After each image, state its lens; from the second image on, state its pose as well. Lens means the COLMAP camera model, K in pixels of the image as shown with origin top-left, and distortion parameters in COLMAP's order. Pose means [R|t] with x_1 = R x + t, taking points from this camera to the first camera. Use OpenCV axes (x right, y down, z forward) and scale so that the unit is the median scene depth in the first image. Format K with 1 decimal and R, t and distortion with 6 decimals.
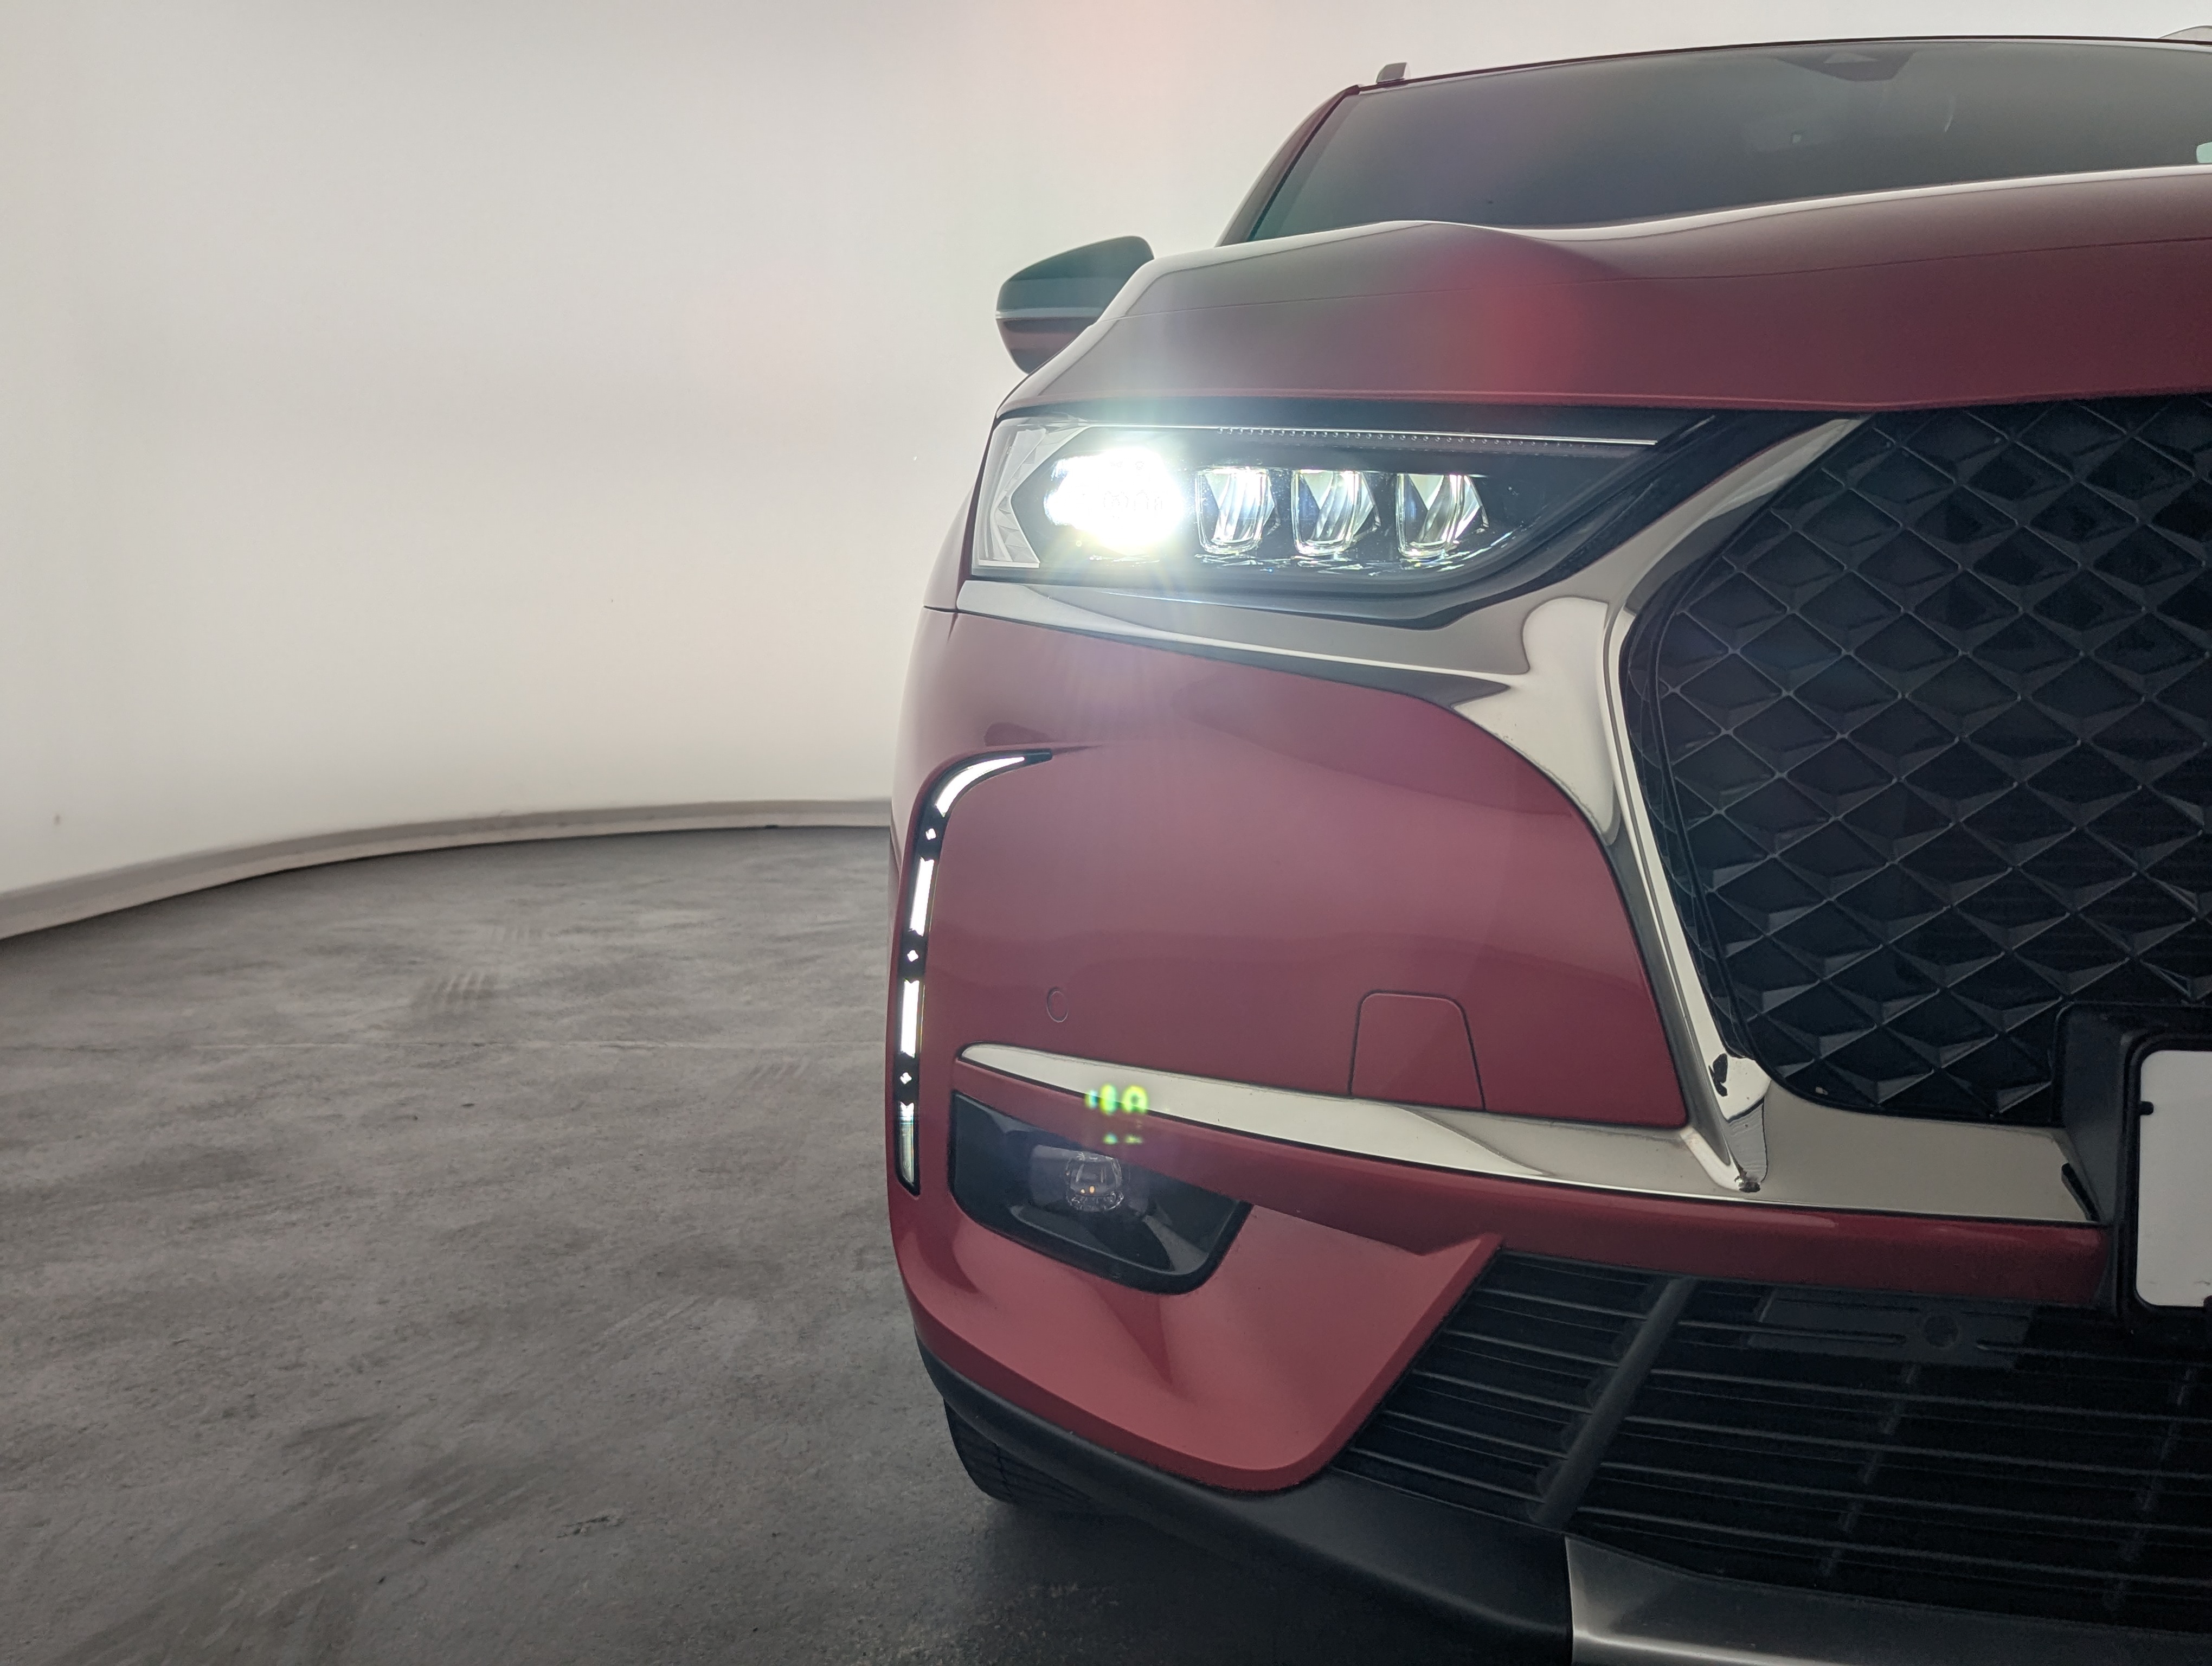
lens RADIAL K [[2057.6, 0, 1030.9], [0, 2057.6, 816.4], [0, 0, 1]] dist [0.030484, 0.000000]
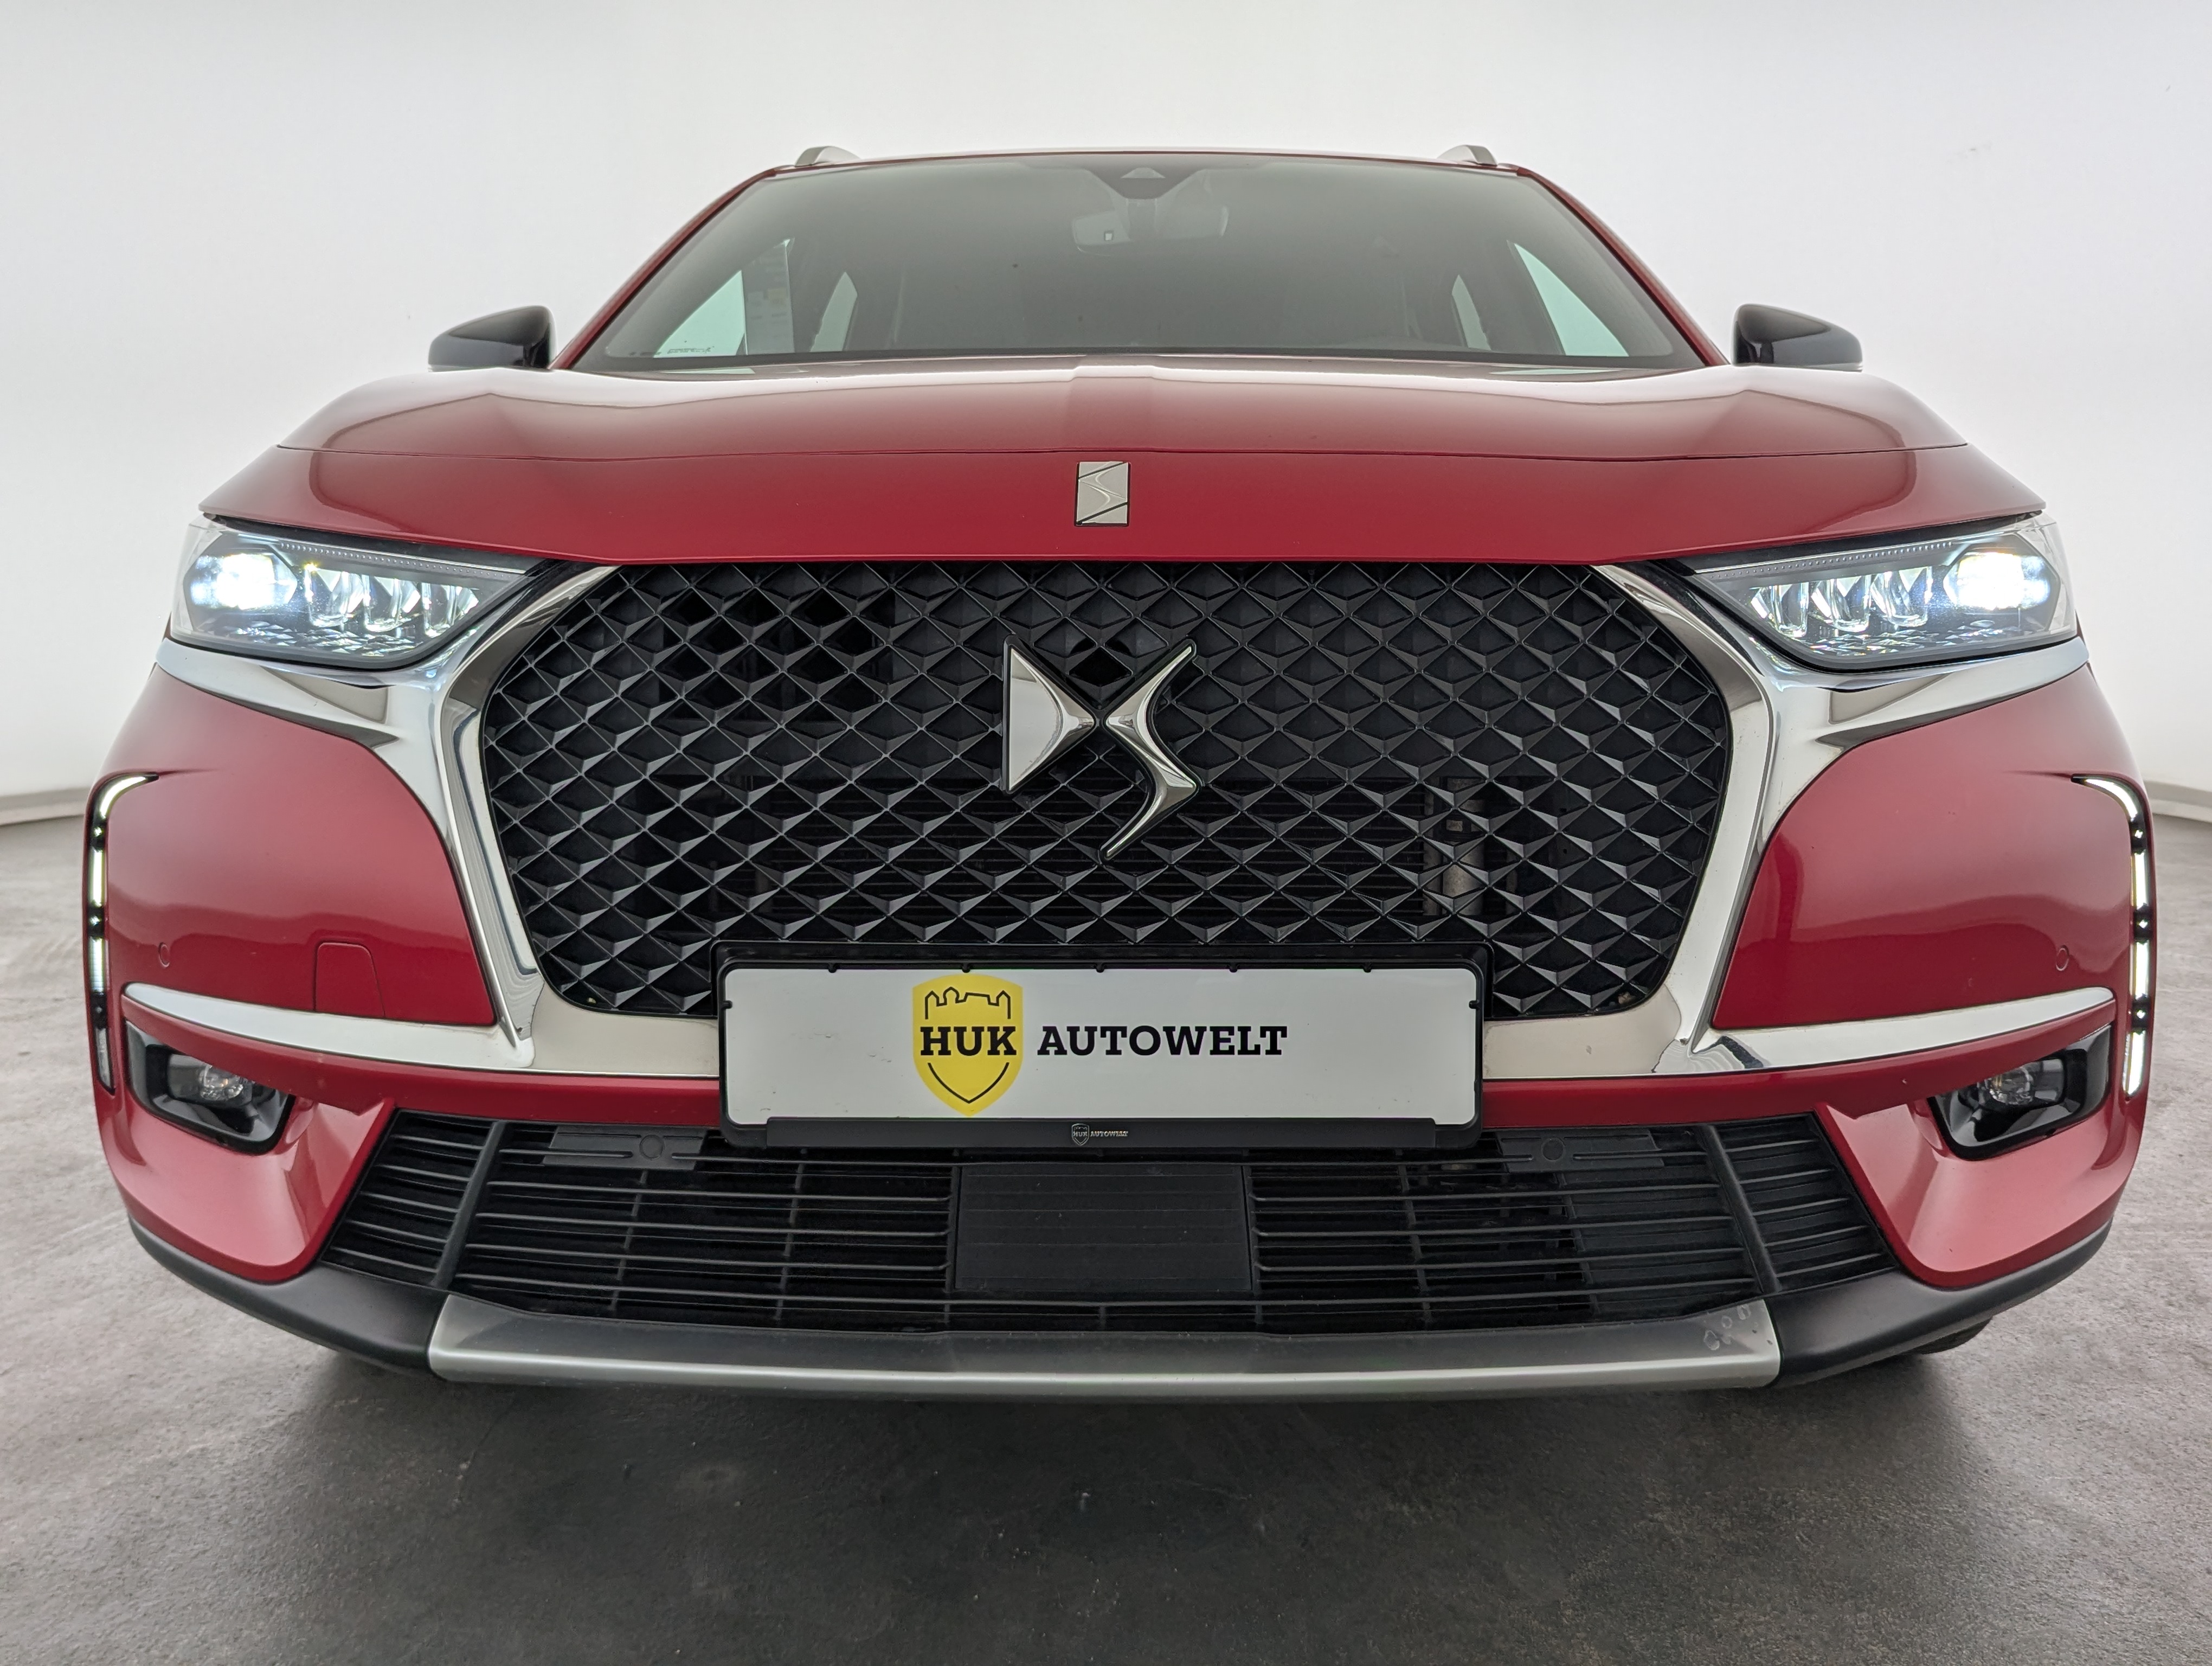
lens RADIAL K [[2057.6, 0, 1106.3], [0, 2057.6, 850.7], [0, 0, 1]] dist [0.030484, 0.000000]
pose [[0.992395, -0.008987, 0.122766, 0.528537], [0.003945, 0.999141, 0.041253, -0.038765], [-0.123031, -0.040455, 0.991578, -0.535646]]
